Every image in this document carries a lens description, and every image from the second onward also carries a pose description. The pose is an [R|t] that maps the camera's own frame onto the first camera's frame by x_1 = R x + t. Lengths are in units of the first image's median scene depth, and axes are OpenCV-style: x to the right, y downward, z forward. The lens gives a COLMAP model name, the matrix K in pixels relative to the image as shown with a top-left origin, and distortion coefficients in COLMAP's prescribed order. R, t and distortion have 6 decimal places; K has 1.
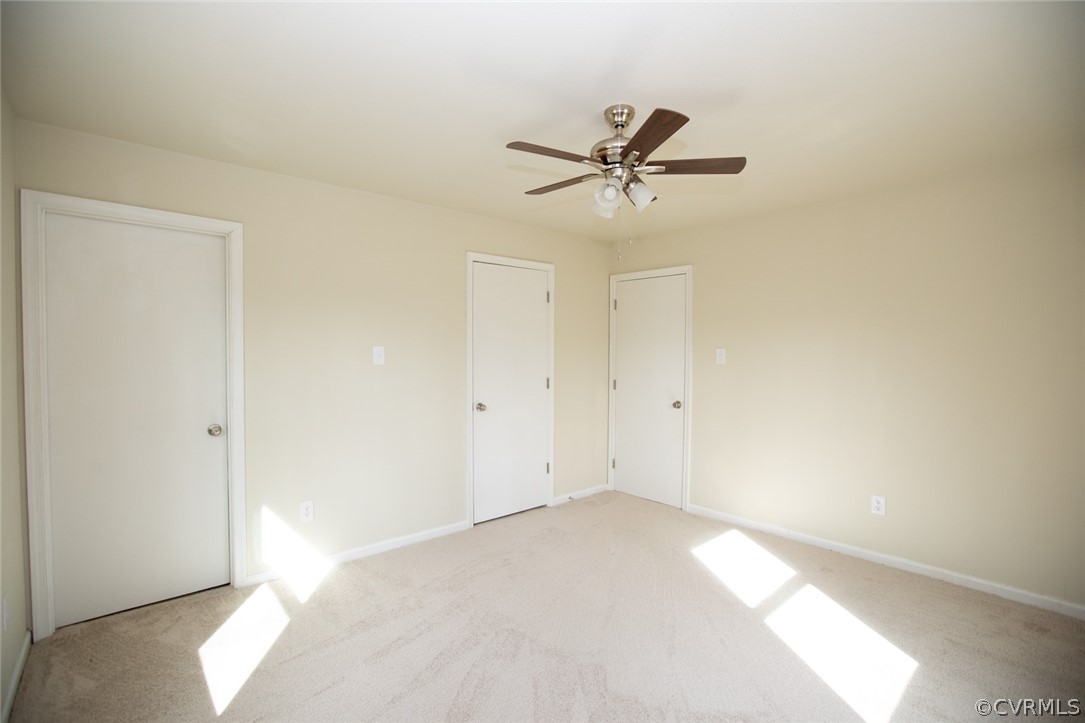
lens RADIAL K [[498.5, 0, 539.6], [0, 498.5, 360.1], [0, 0, 1]] dist [-0.048196, 0.016658]
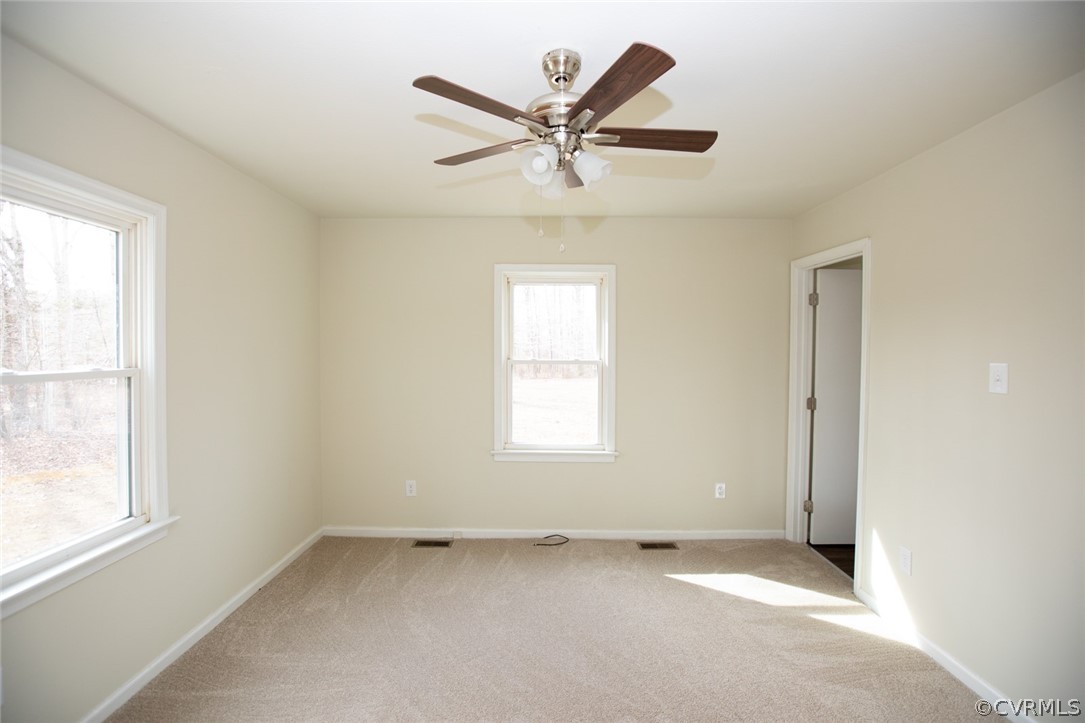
lens RADIAL K [[498.5, 0, 535.0], [0, 498.5, 363.2], [0, 0, 1]] dist [-0.048196, 0.016658]
pose [[-0.675574, 0.018713, -0.737054, 0.498381], [-0.019973, 0.998846, 0.043667, -0.043389], [0.737021, 0.044221, -0.674421, 0.986361]]
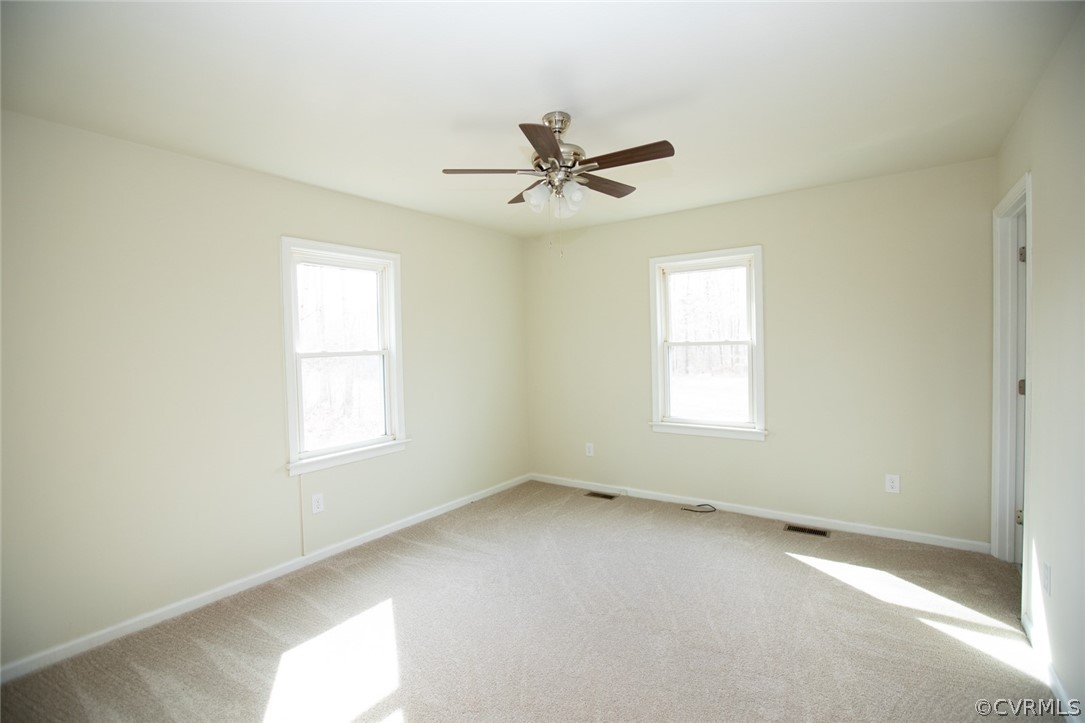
lens RADIAL K [[498.5, 0, 536.4], [0, 498.5, 360.3], [0, 0, 1]] dist [-0.048196, 0.016658]
pose [[-0.977694, 0.030640, -0.207790, 0.286812], [0.020995, 0.998604, 0.048464, -0.022867], [0.208985, 0.043020, -0.976972, 1.350770]]
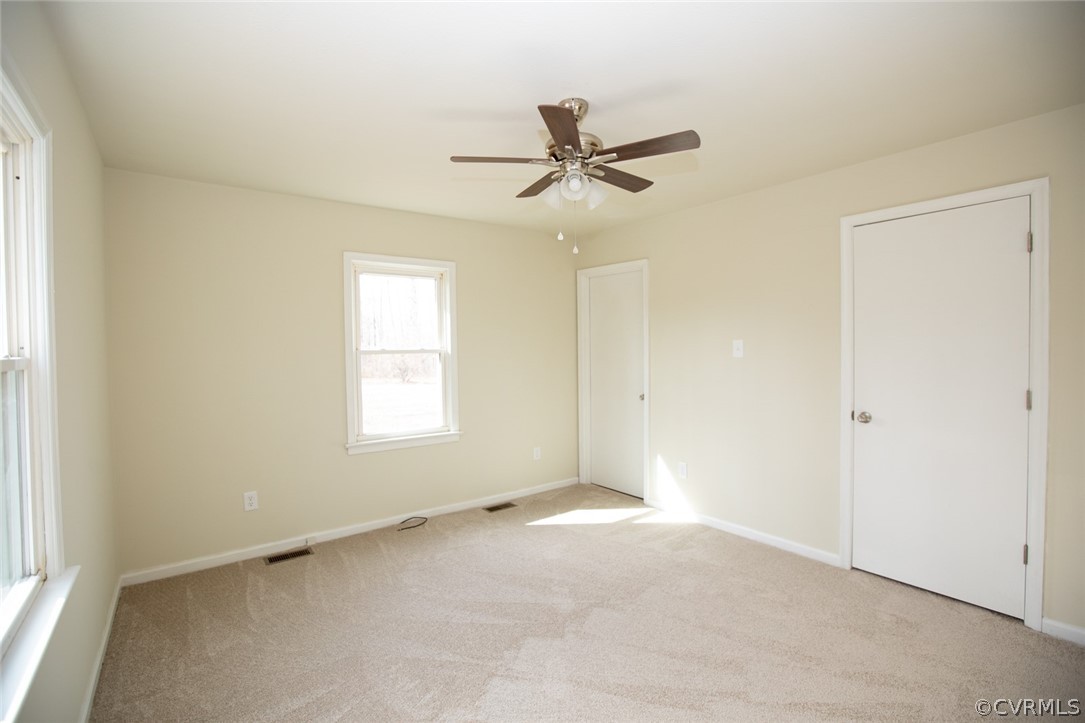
lens RADIAL K [[498.5, 0, 534.0], [0, 498.5, 360.9], [0, 0, 1]] dist [-0.048196, 0.016658]
pose [[-0.089648, 0.027875, -0.995583, 0.768857], [-0.006244, 0.999573, 0.028549, -0.010276], [0.995954, 0.008776, -0.089436, 0.665605]]
